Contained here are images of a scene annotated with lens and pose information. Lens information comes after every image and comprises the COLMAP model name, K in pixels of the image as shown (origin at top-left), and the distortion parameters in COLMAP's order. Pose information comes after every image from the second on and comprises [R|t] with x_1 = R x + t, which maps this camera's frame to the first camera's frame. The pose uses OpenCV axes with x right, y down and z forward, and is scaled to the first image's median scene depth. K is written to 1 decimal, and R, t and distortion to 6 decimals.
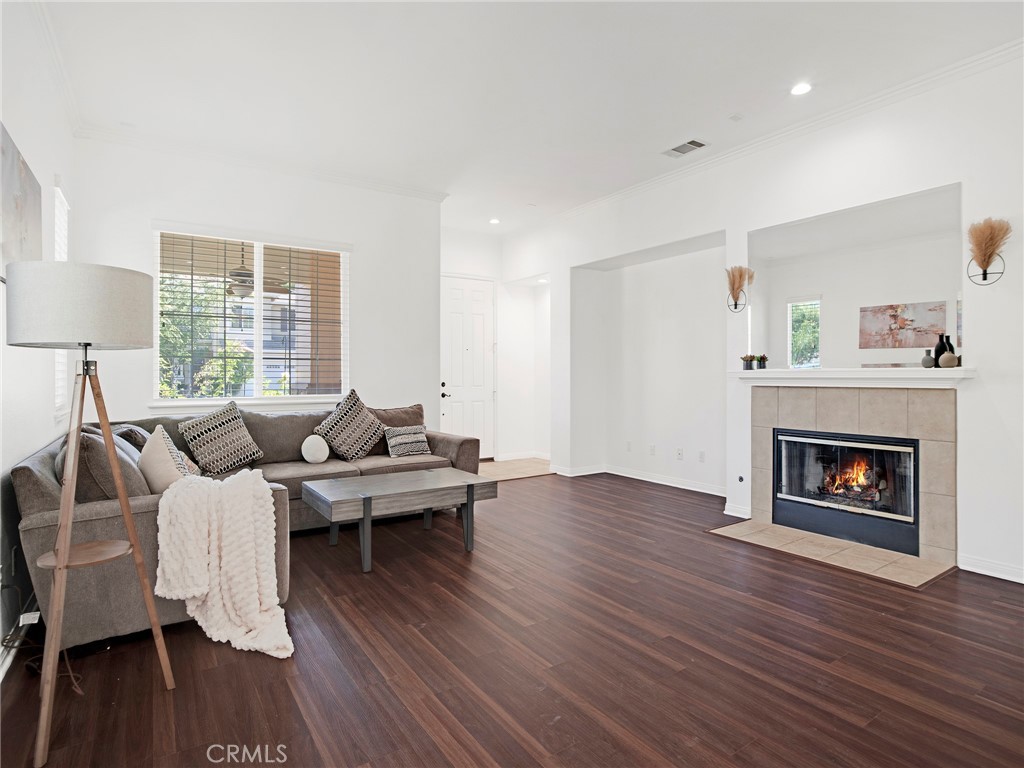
lens RADIAL K [[540.2, 0, 510.4], [0, 540.2, 387.2], [0, 0, 1]] dist [-0.016022, 0.000025]
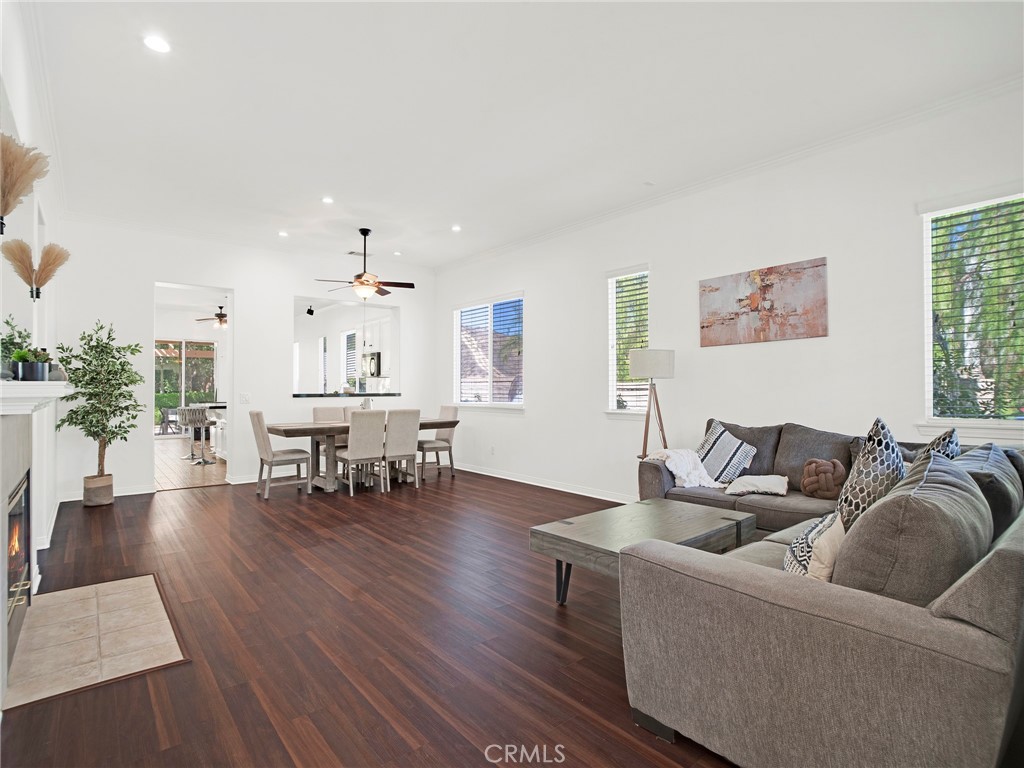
lens RADIAL K [[540.2, 0, 510.4], [0, 540.2, 387.2], [0, 0, 1]] dist [-0.016022, 0.000025]
pose [[-0.995083, 0.001740, -0.099025, 0.102318], [0.000504, 0.999922, 0.012504, -0.045522], [0.099039, 0.012392, -0.995006, 2.254957]]
